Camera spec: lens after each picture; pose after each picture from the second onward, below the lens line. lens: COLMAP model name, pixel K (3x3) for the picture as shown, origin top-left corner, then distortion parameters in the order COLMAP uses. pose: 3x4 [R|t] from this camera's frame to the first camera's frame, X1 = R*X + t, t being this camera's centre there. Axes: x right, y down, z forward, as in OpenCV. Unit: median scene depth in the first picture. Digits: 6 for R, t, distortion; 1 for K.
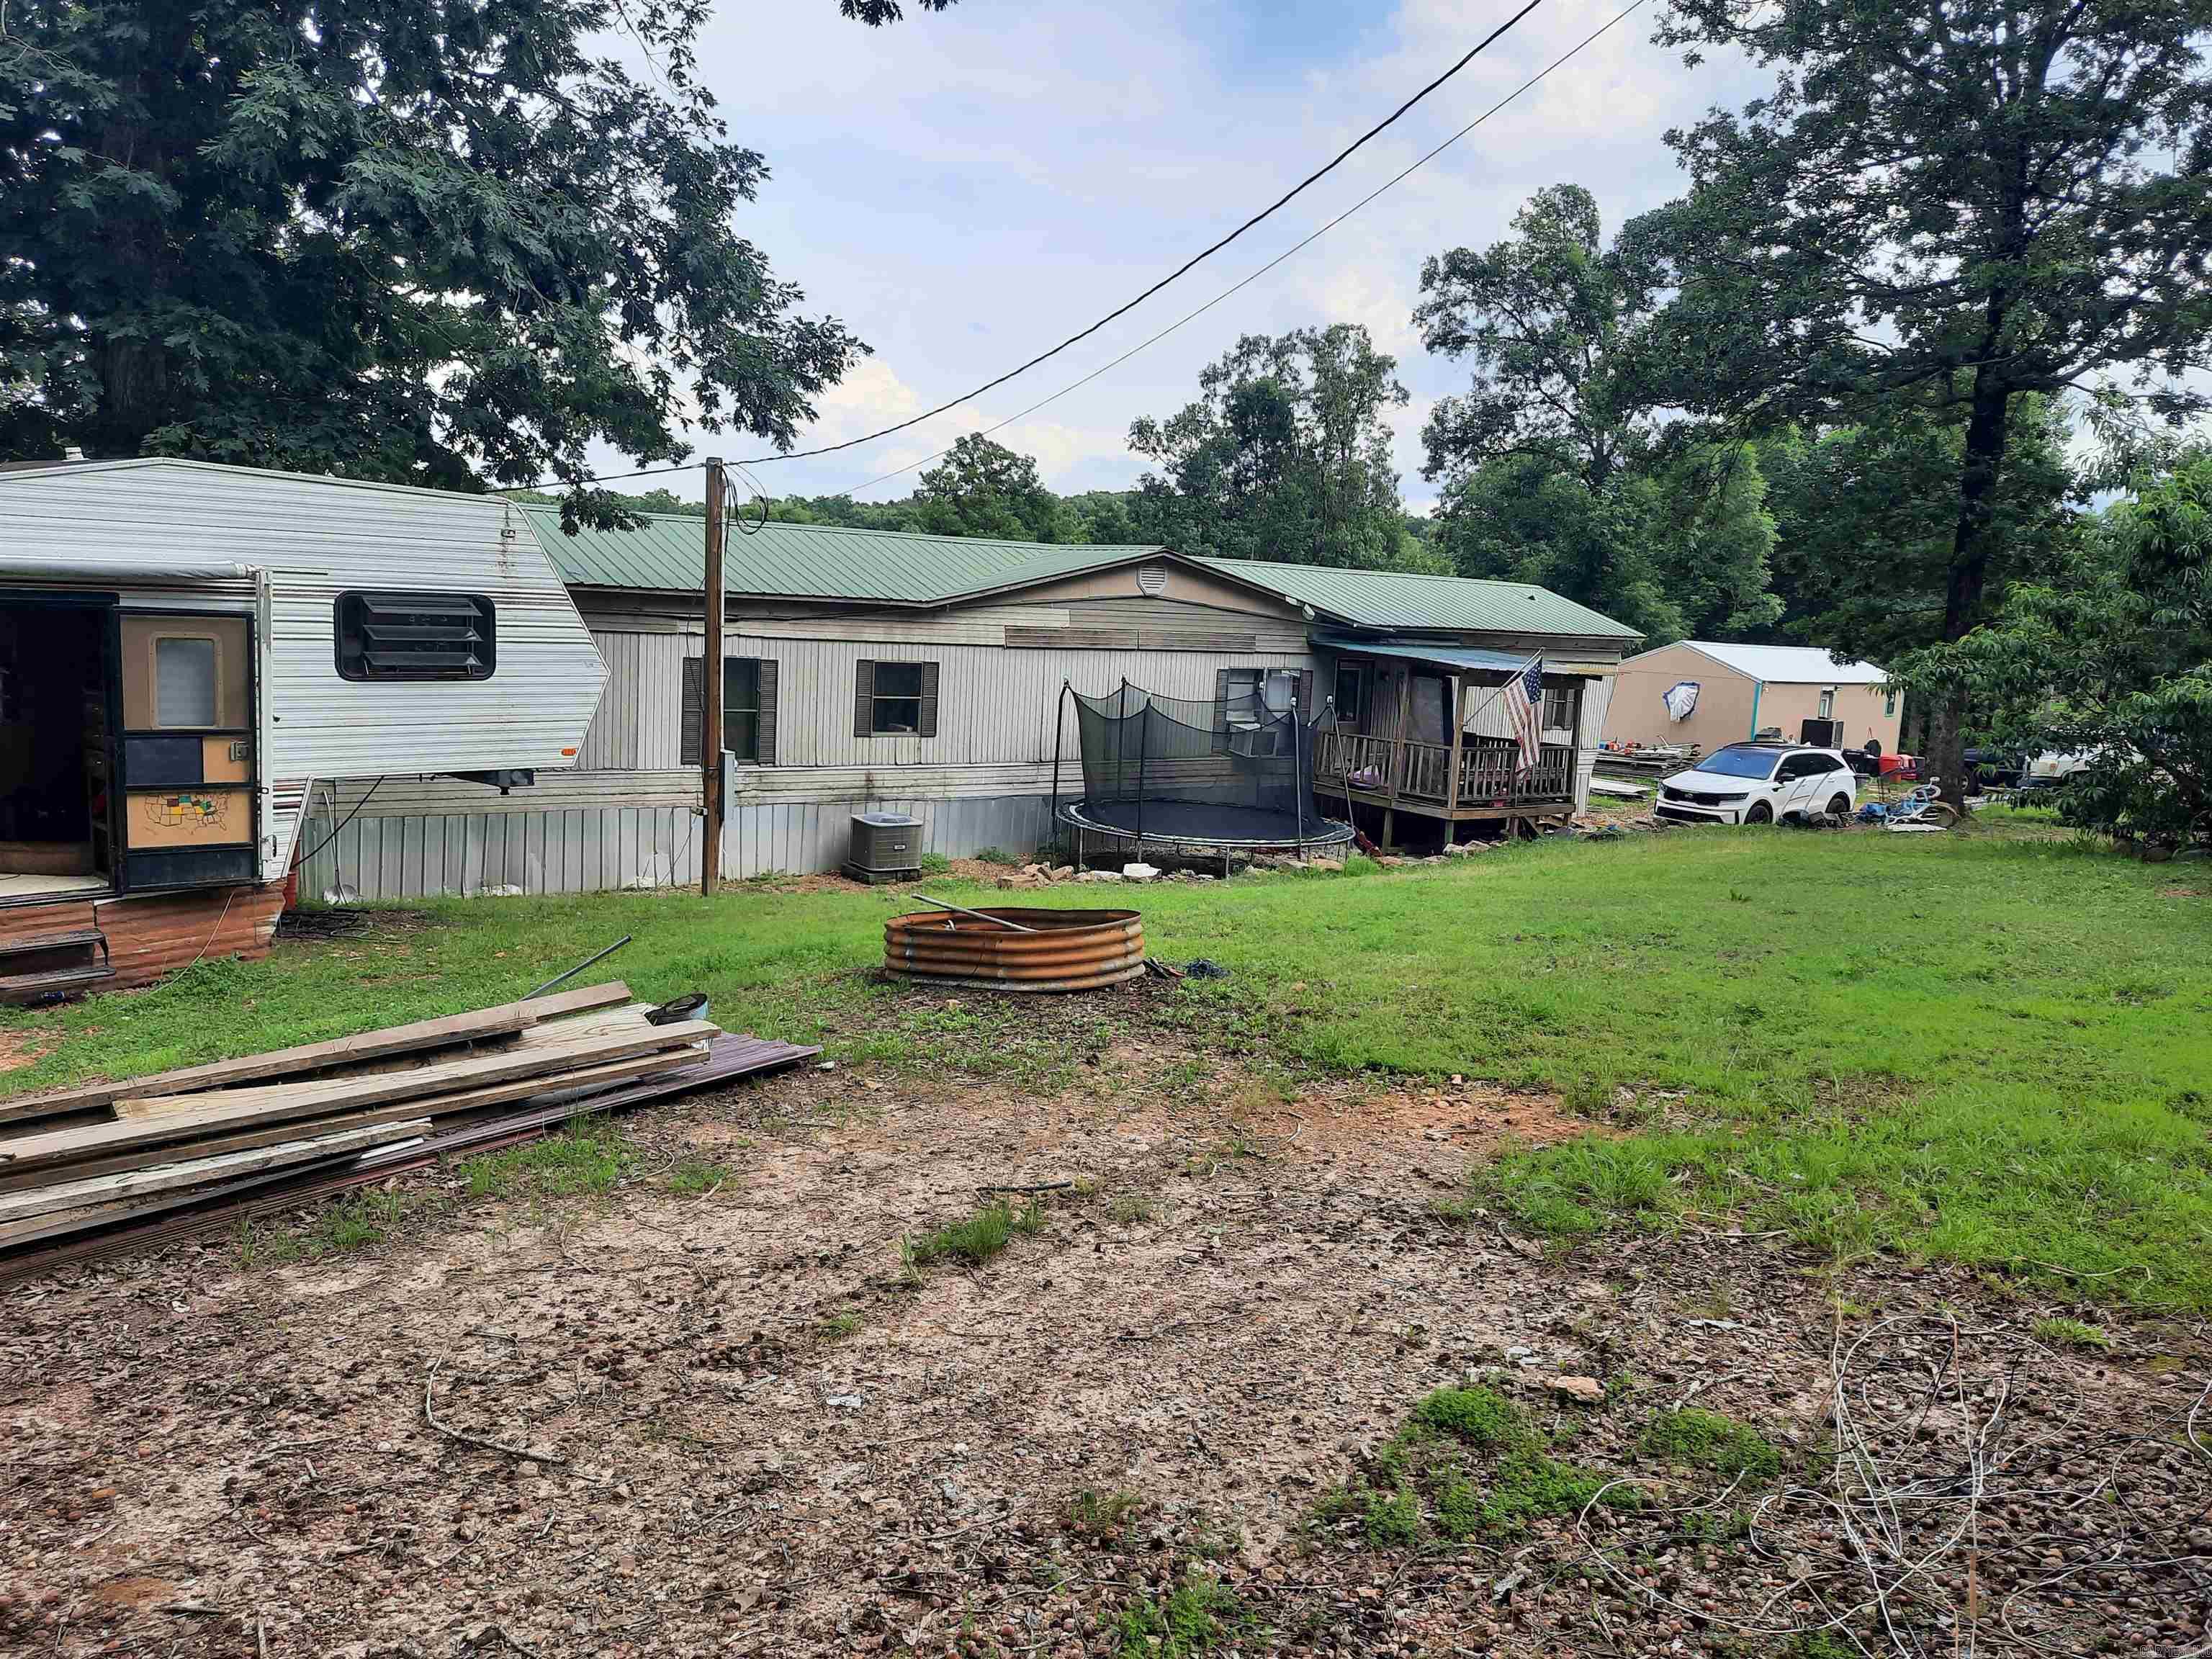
lens RADIAL K [[1631.8, 0, 1105.6], [0, 1631.8, 820.0], [0, 0, 1]] dist [0.060968, -0.001564]
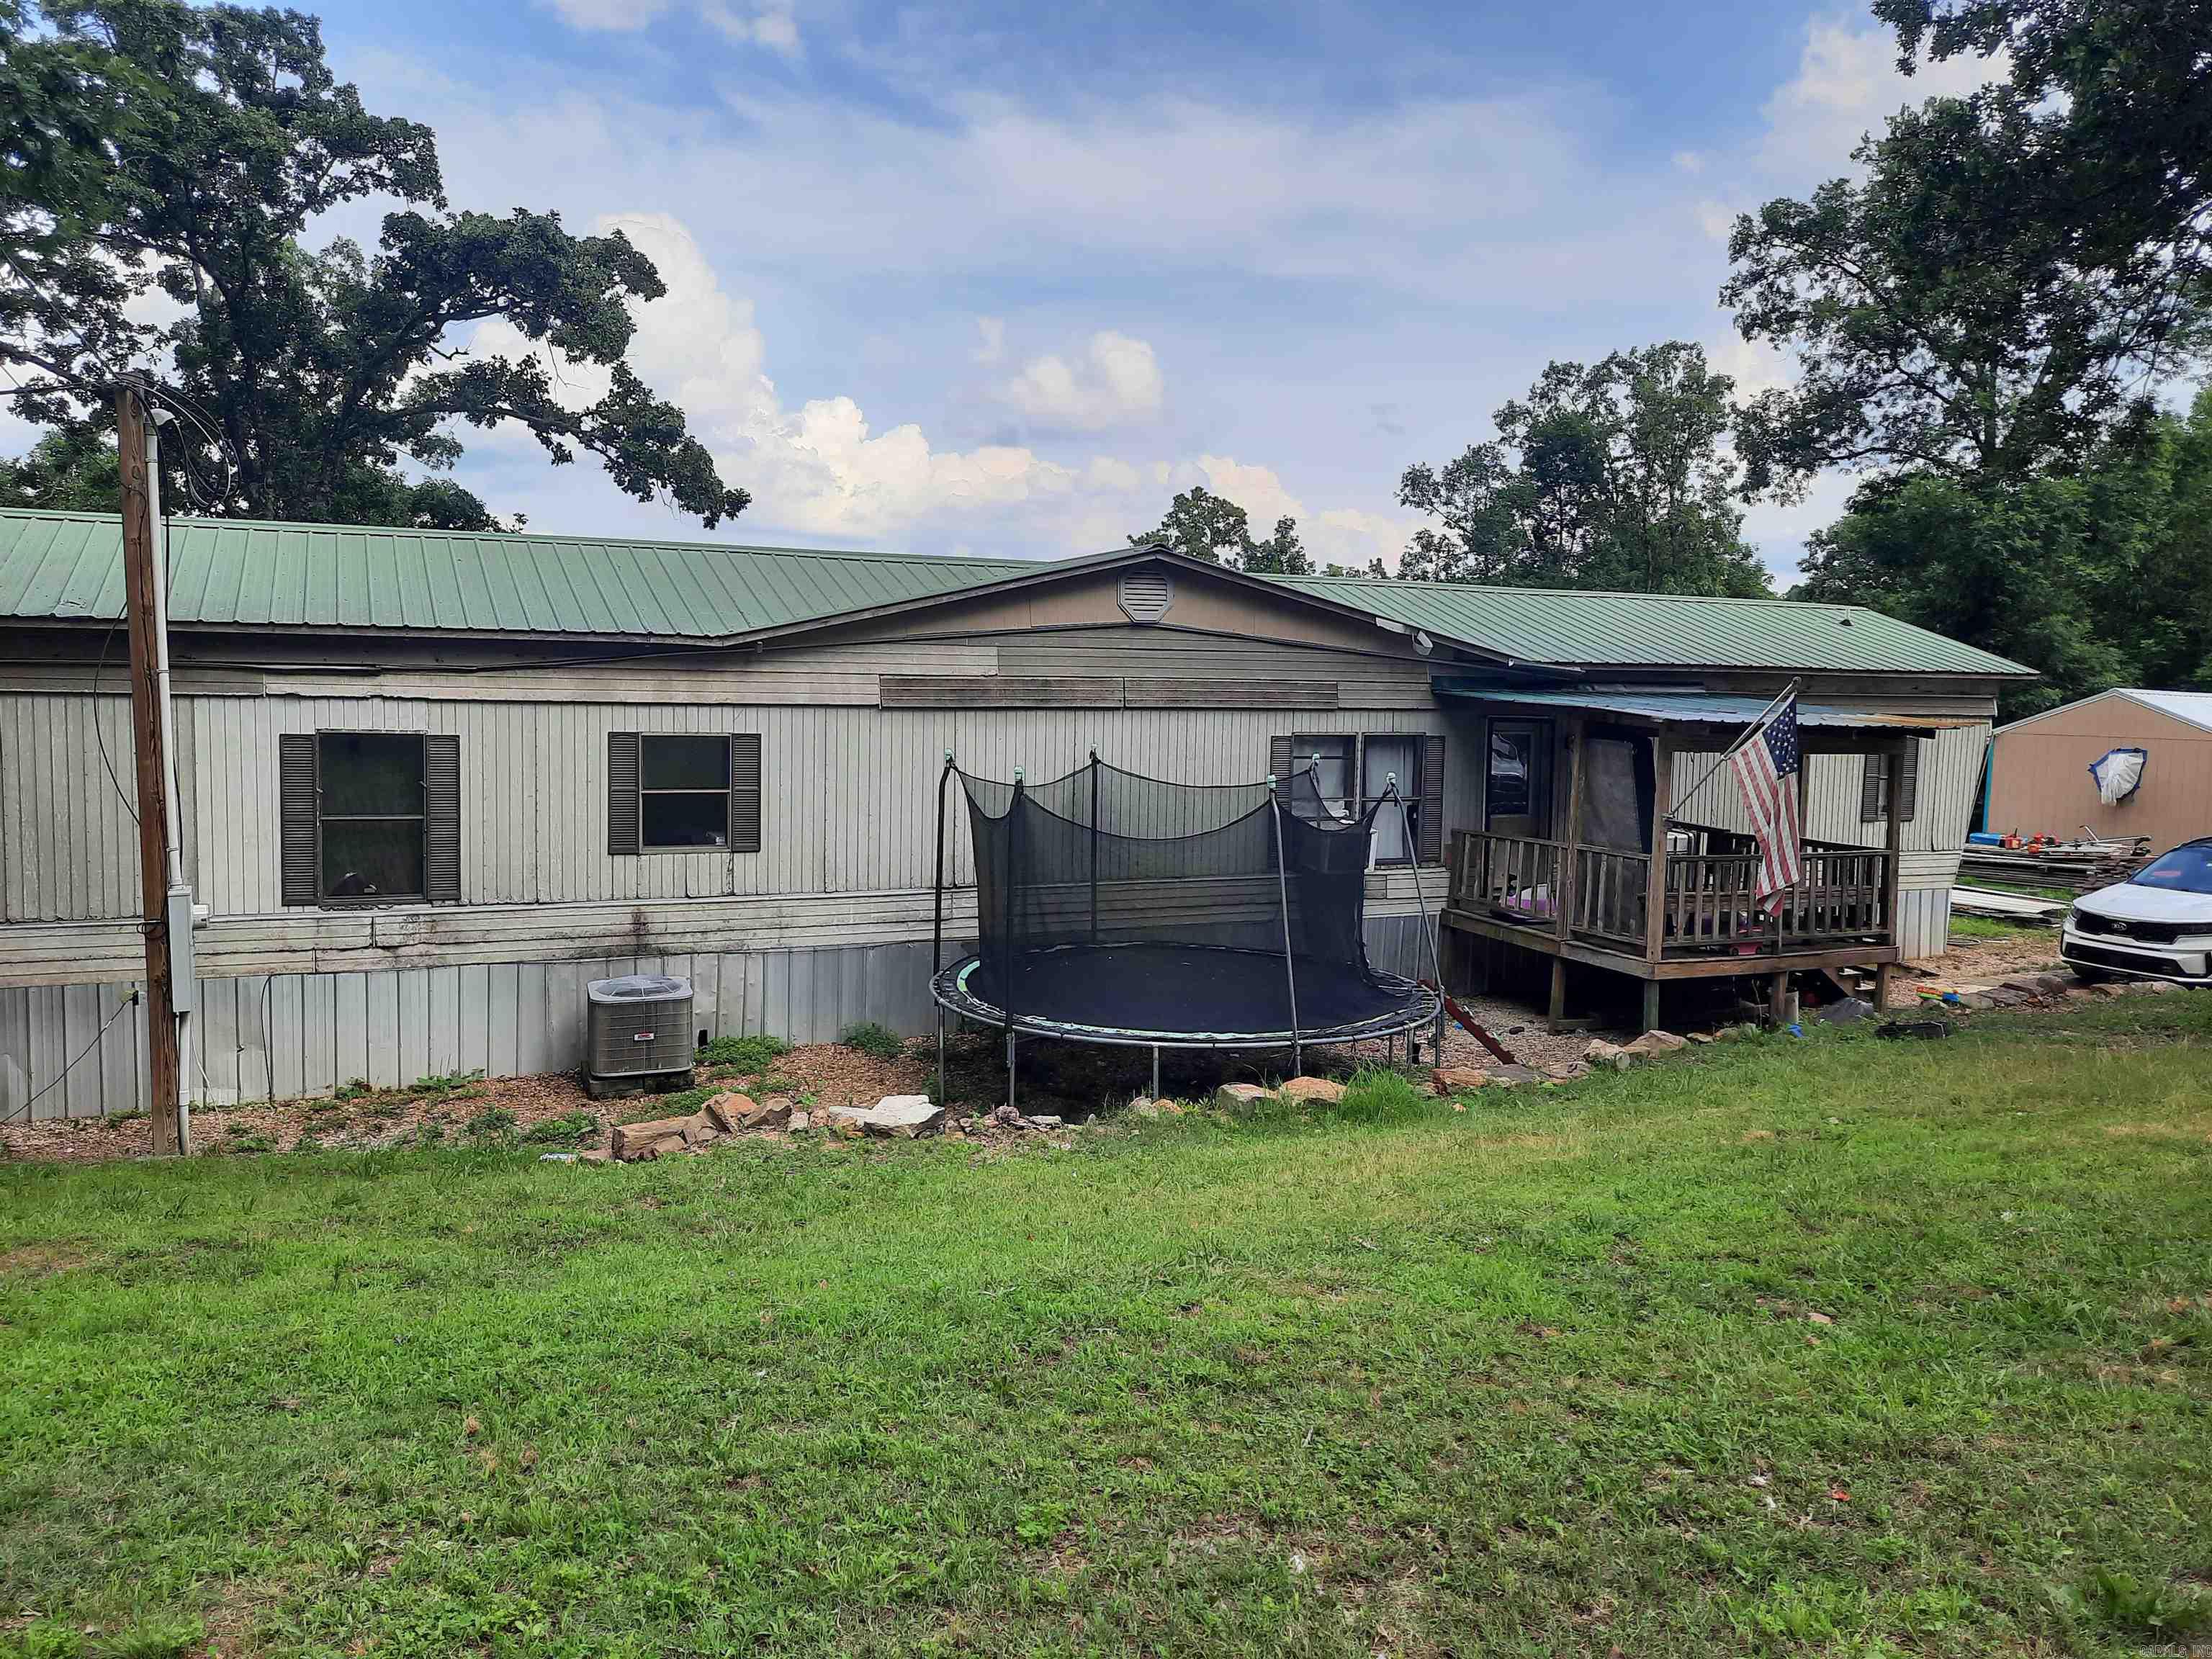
lens RADIAL K [[1618.3, 0, 1102.0], [0, 1618.3, 845.3], [0, 0, 1]] dist [0.054460, -0.051191]
pose [[0.972814, -0.015070, -0.231097, 0.125683], [0.004634, 0.998948, -0.045632, -0.018188], [0.231542, 0.043321, 0.971860, 0.312648]]
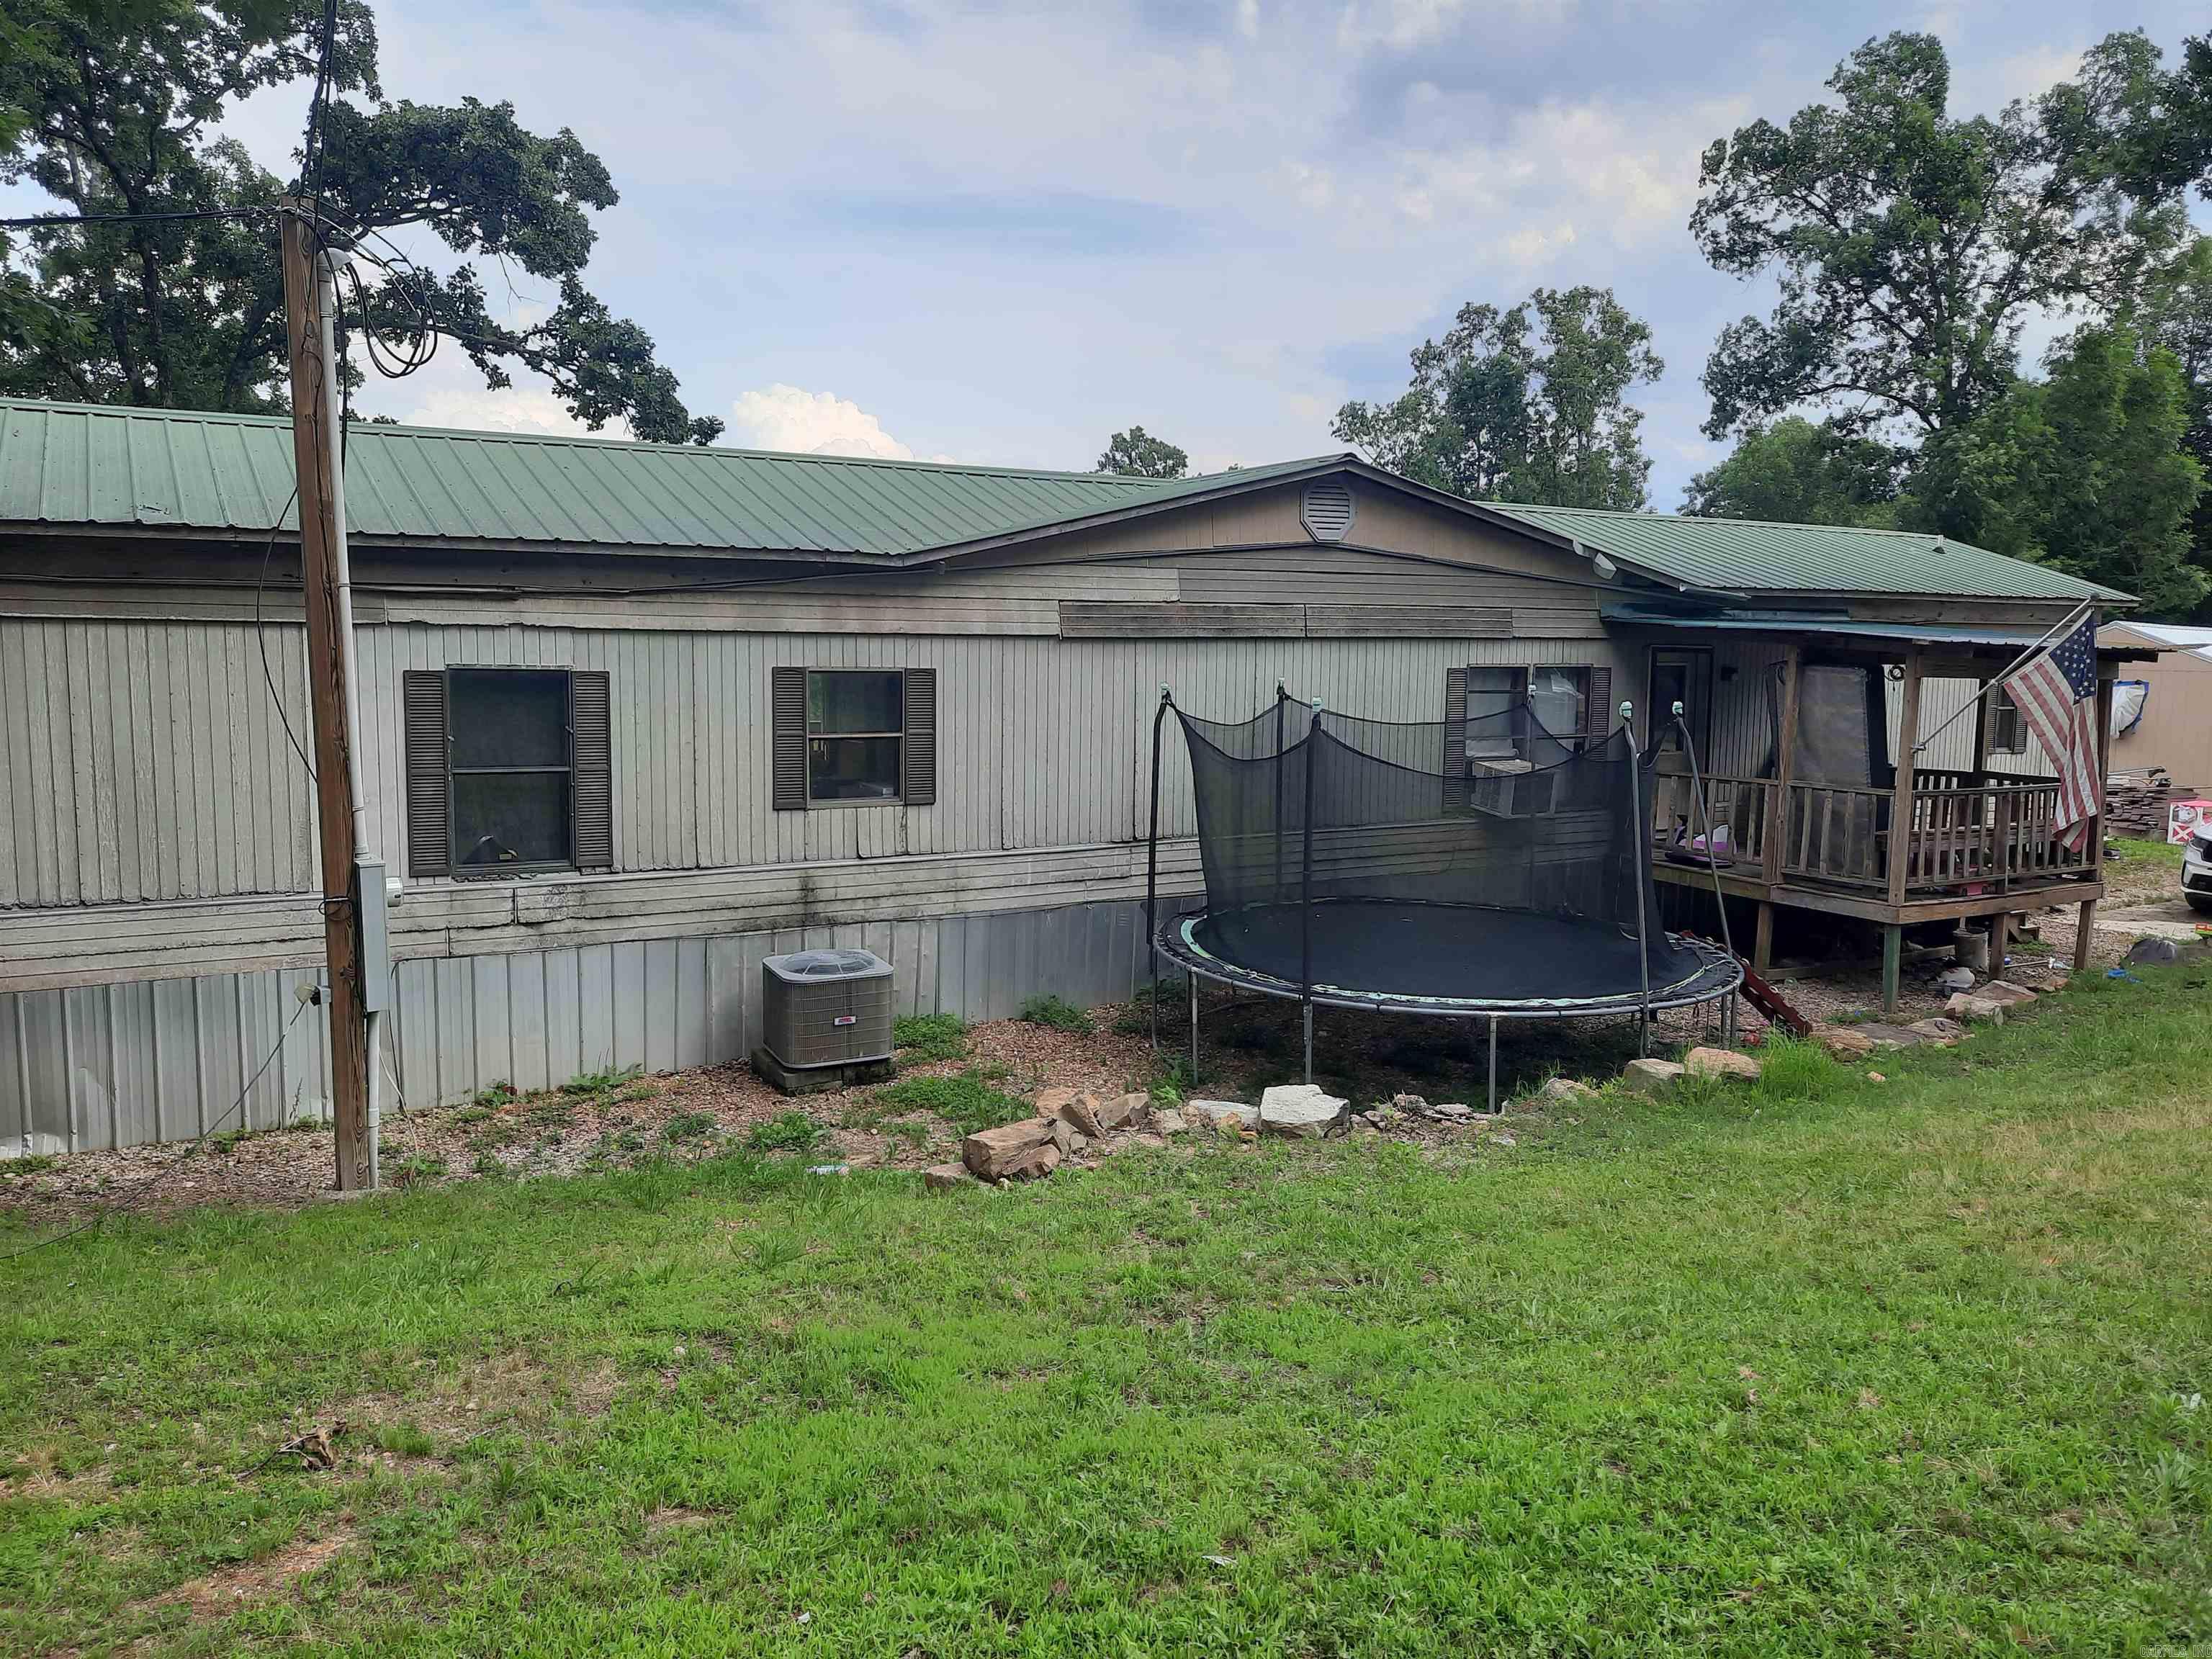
lens RADIAL K [[1618.3, 0, 1107.5], [0, 1618.3, 826.1], [0, 0, 1]] dist [0.054460, -0.051191]
pose [[0.990861, -0.030596, -0.131369, 0.018806], [0.027206, 0.999251, -0.027525, -0.020122], [0.132112, 0.023700, 0.990951, 0.345689]]
